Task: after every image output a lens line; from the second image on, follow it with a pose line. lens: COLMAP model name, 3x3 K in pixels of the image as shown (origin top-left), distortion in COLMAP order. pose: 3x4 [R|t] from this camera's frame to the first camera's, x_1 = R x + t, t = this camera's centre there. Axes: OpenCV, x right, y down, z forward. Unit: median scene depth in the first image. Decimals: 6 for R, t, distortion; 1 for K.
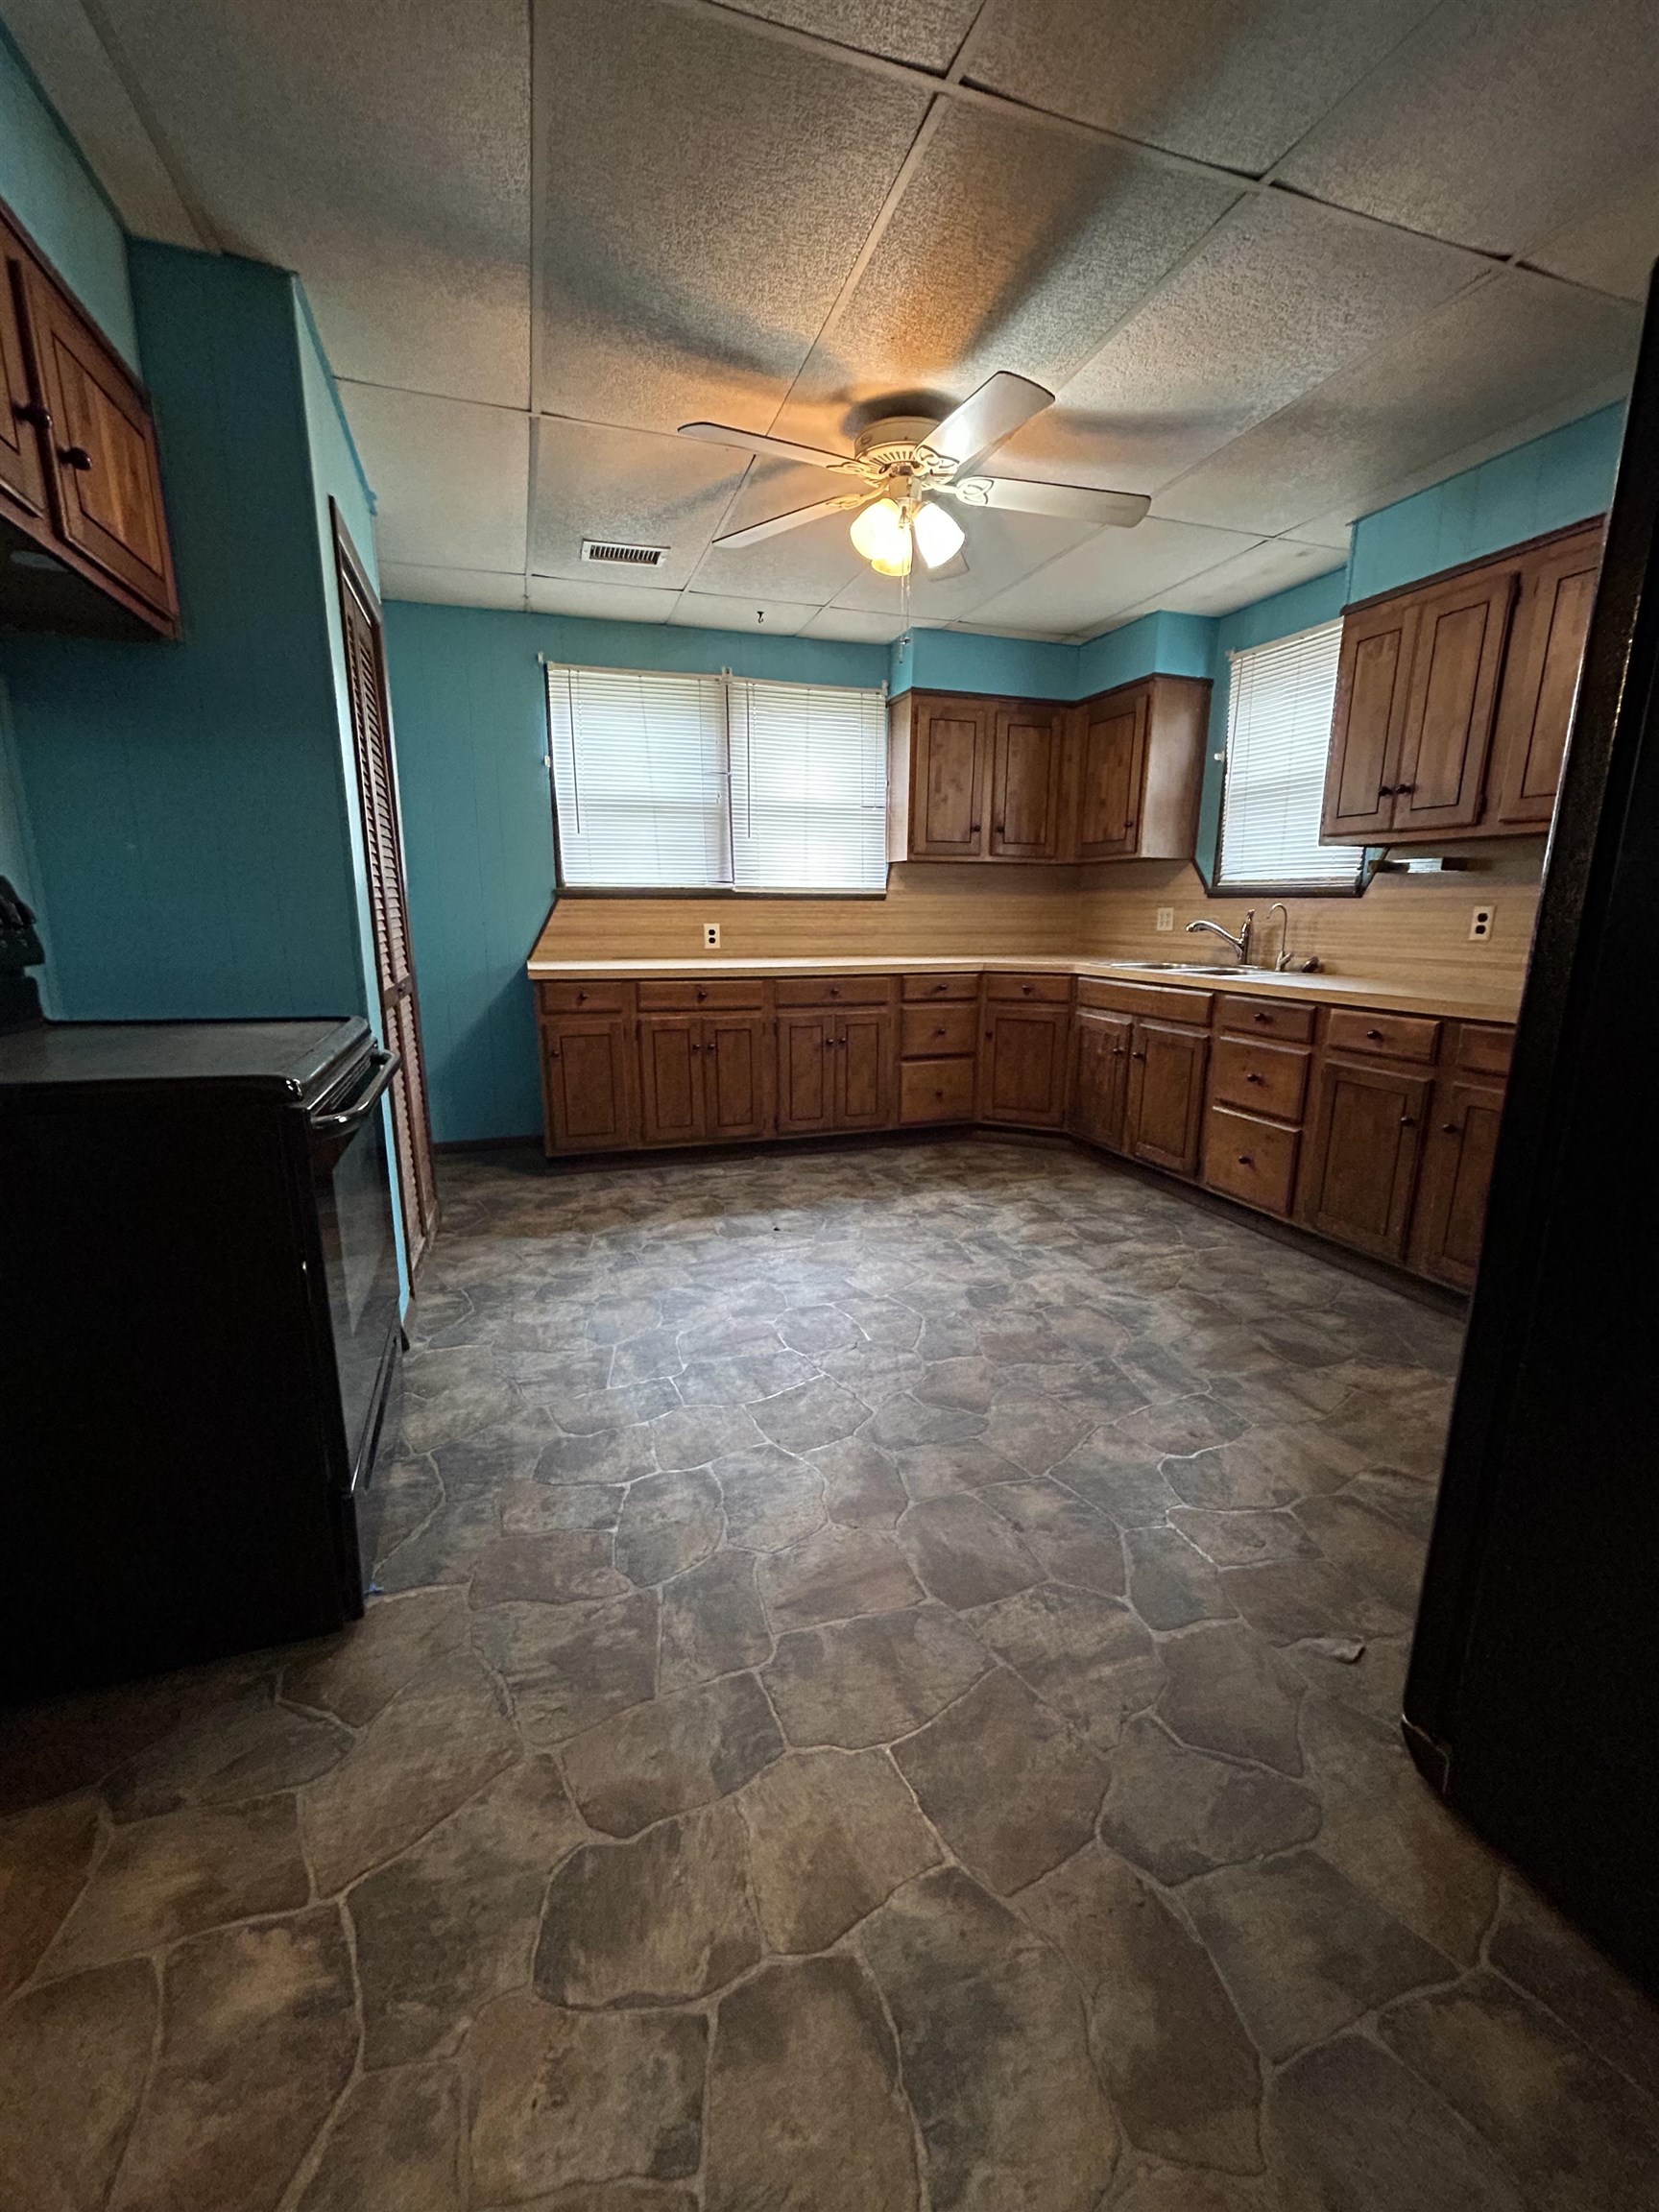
lens RADIAL K [[888.1, 0, 825.4], [0, 888.1, 1106.3], [0, 0, 1]] dist [-0.002284, 0.001243]
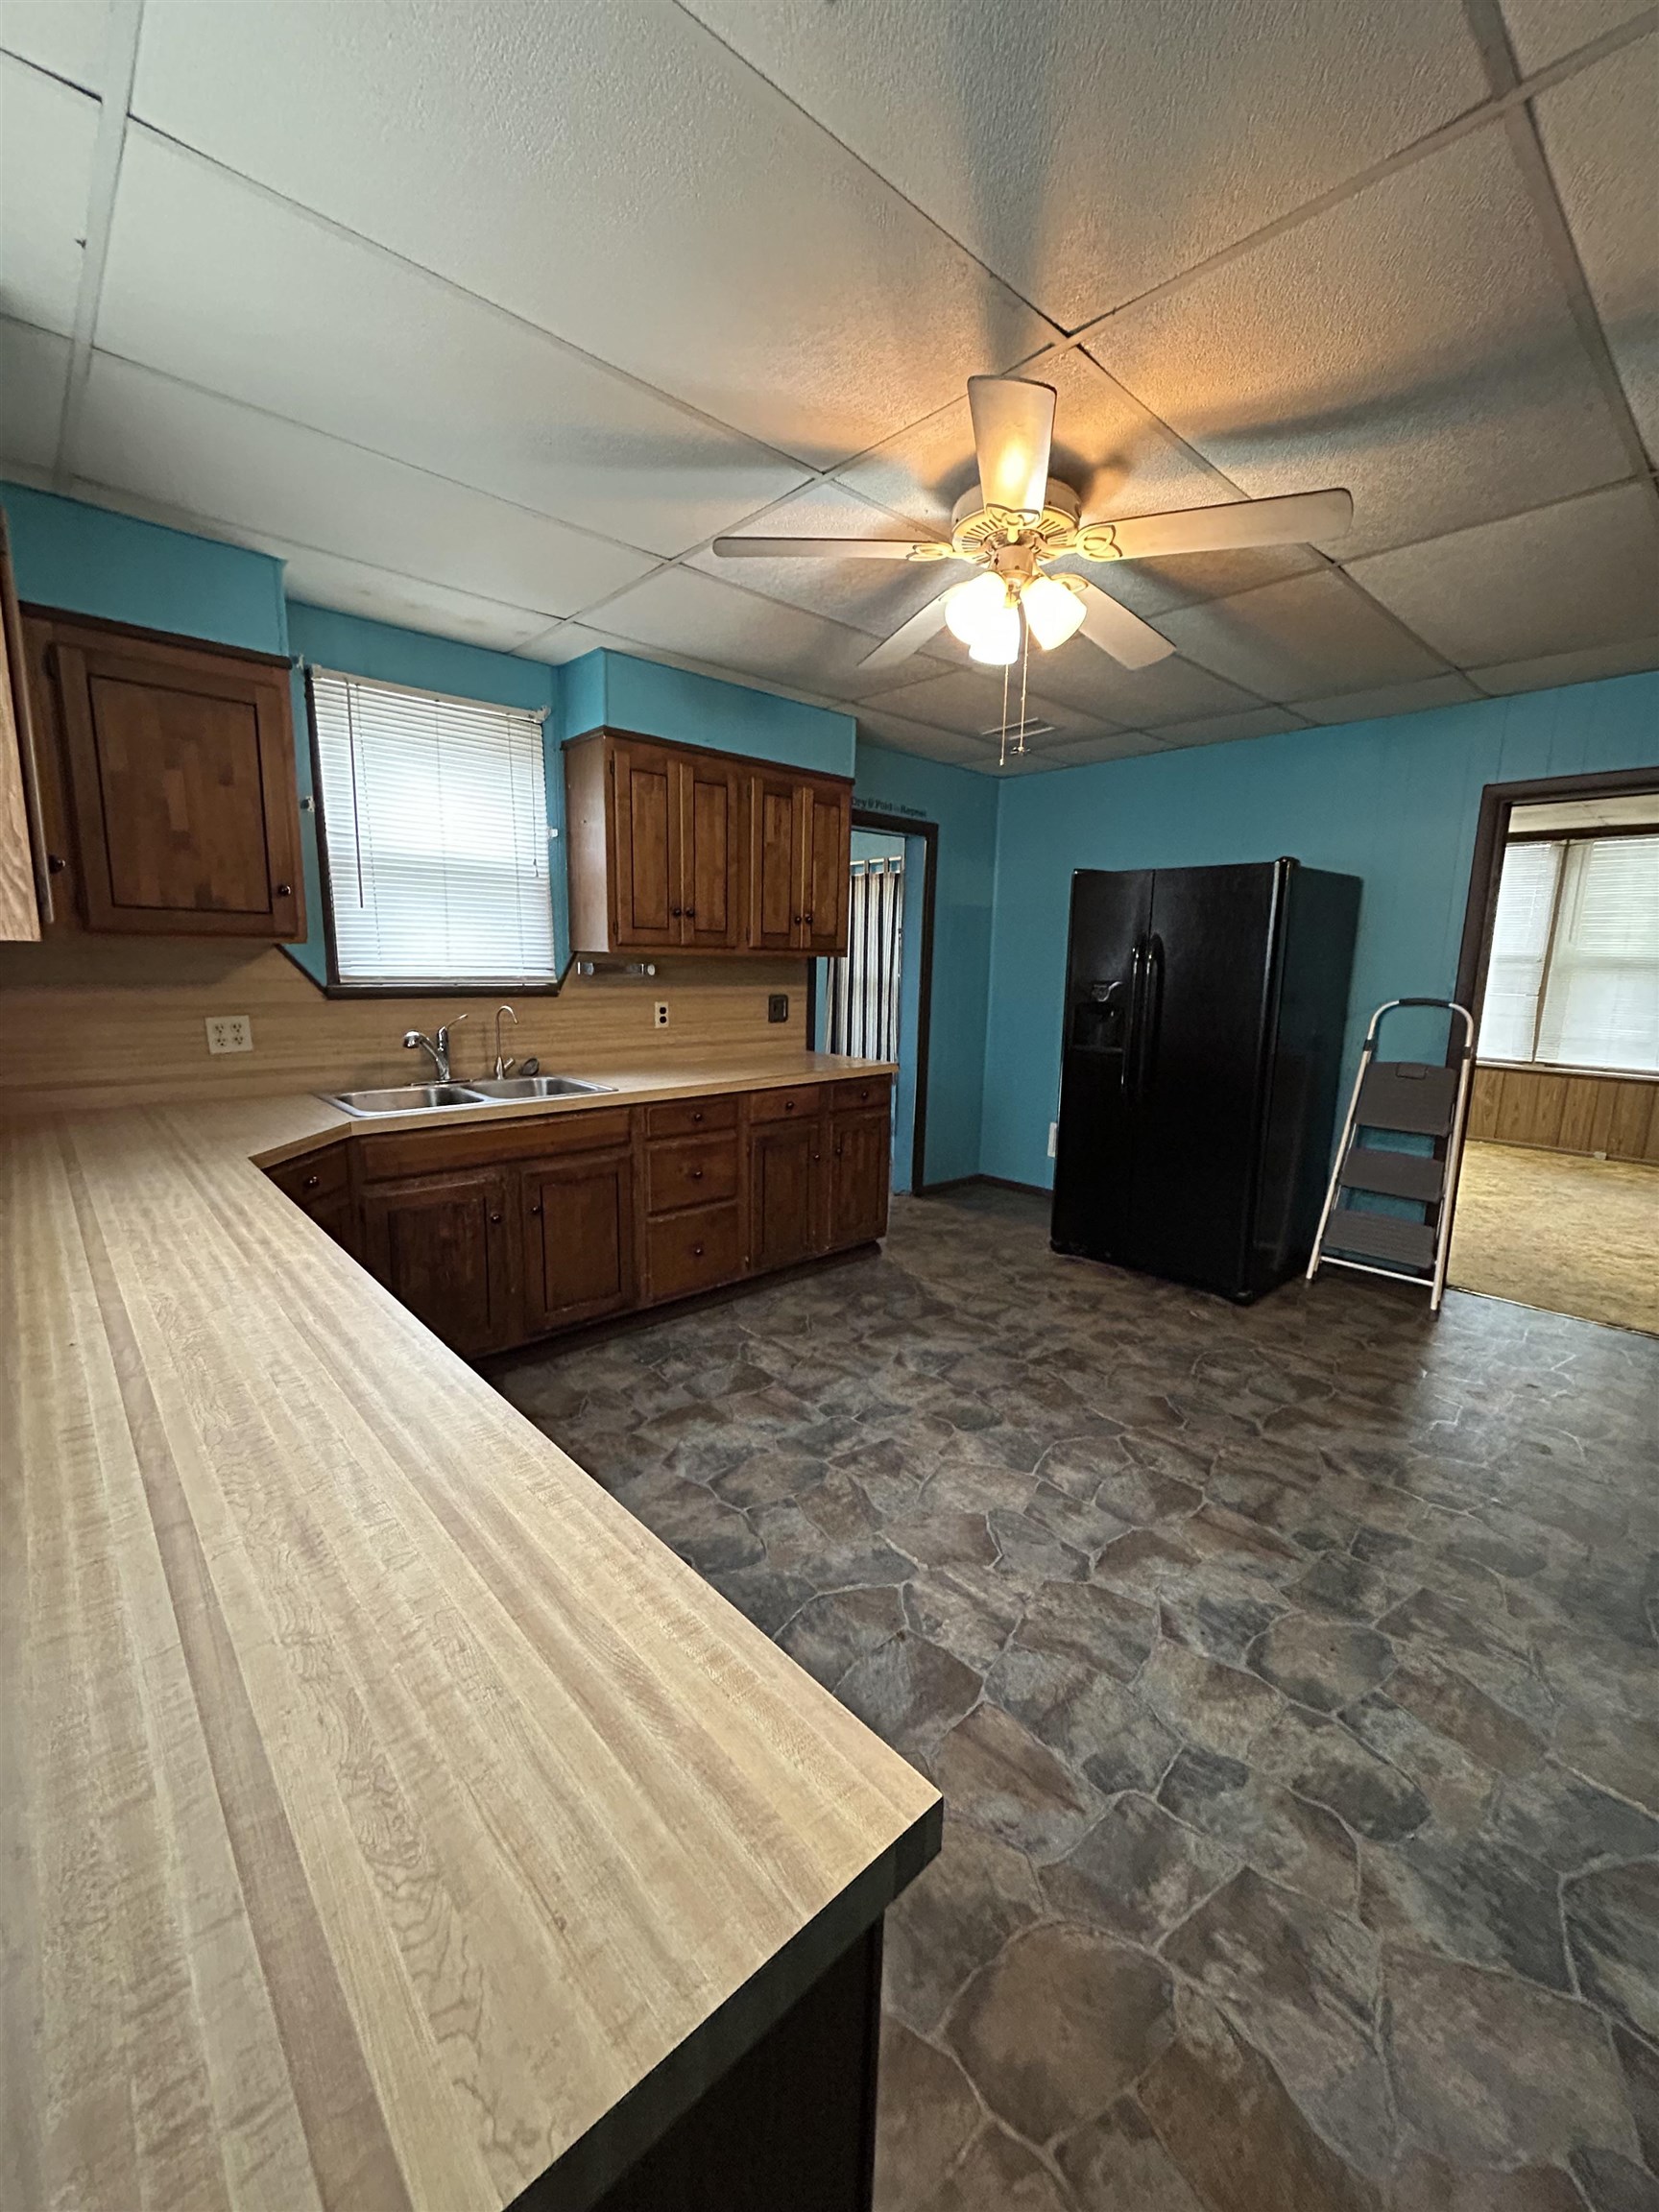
lens RADIAL K [[888.1, 0, 831.2], [0, 888.1, 1106.0], [0, 0, 1]] dist [-0.002284, 0.001243]
pose [[-0.409476, -0.169367, 0.896462, -0.474459], [0.177818, 0.948956, 0.260506, -0.328553], [-0.894824, 0.266078, -0.358458, 1.125094]]
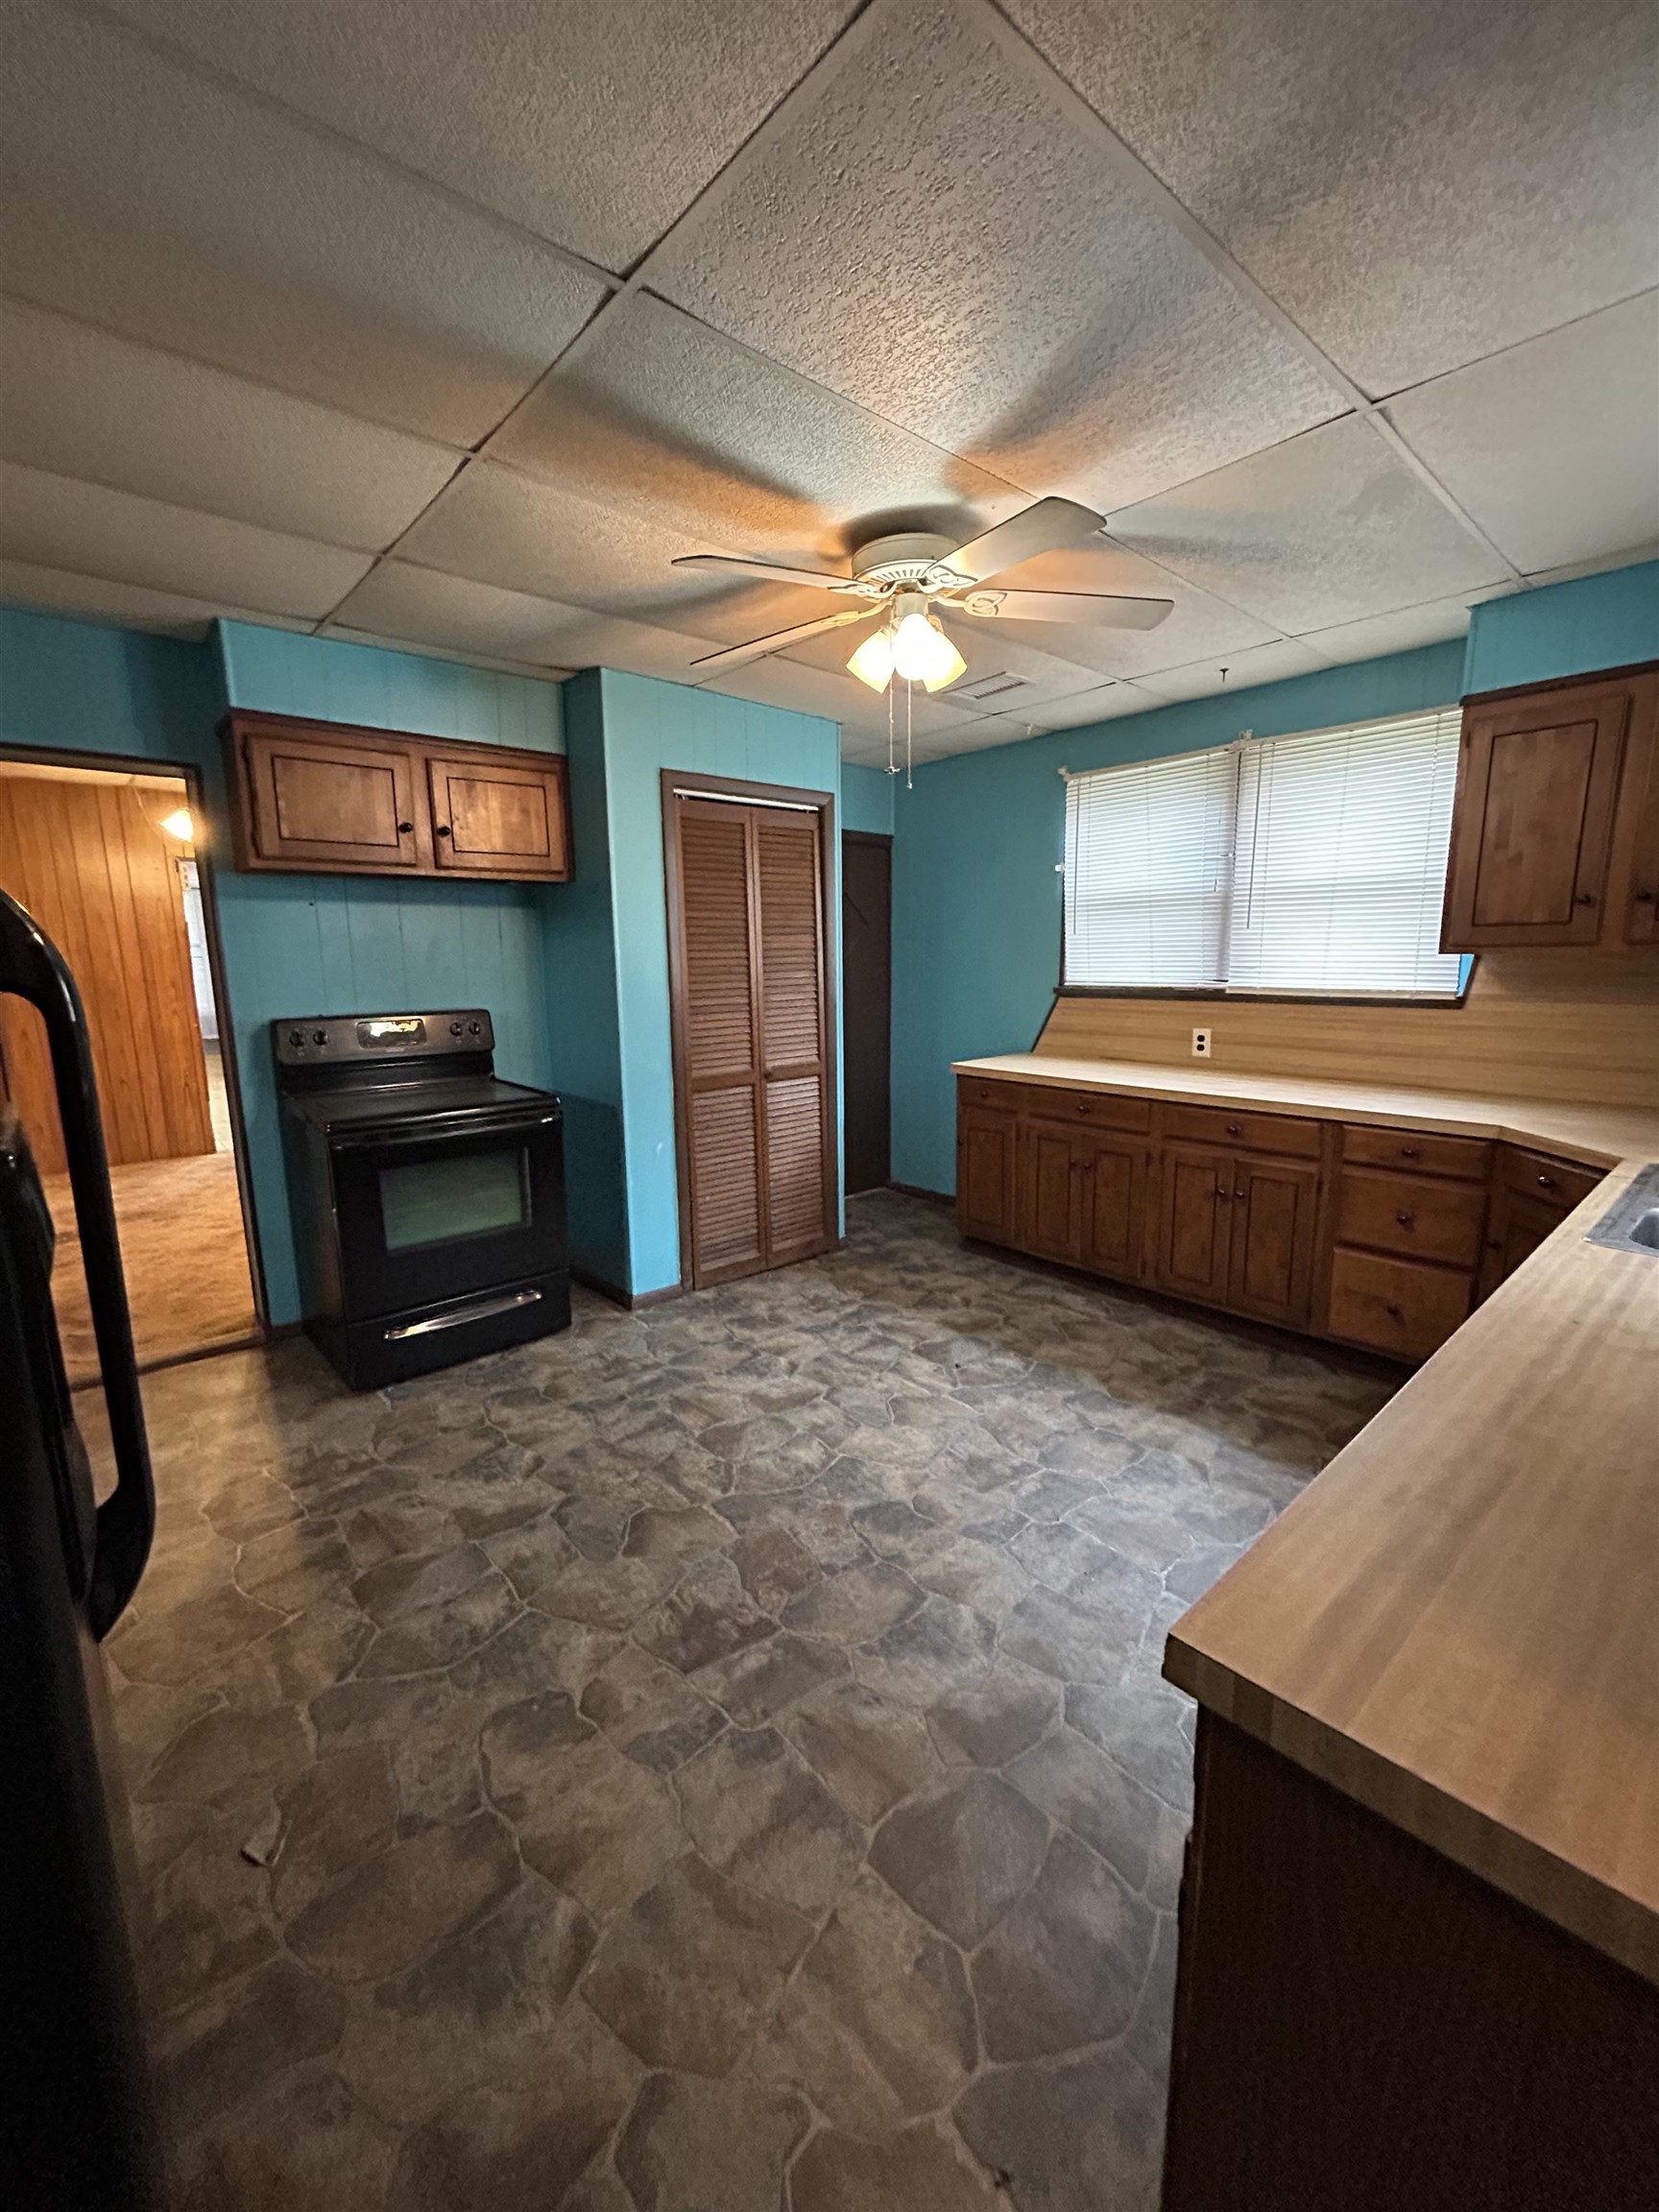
lens RADIAL K [[888.1, 0, 832.4], [0, 888.1, 1105.1], [0, 0, 1]] dist [-0.002284, 0.001243]
pose [[0.395330, 0.146570, -0.906770, 0.688838], [-0.187607, 0.979261, 0.076495, -0.174579], [0.899176, 0.139875, 0.414629, 0.441061]]
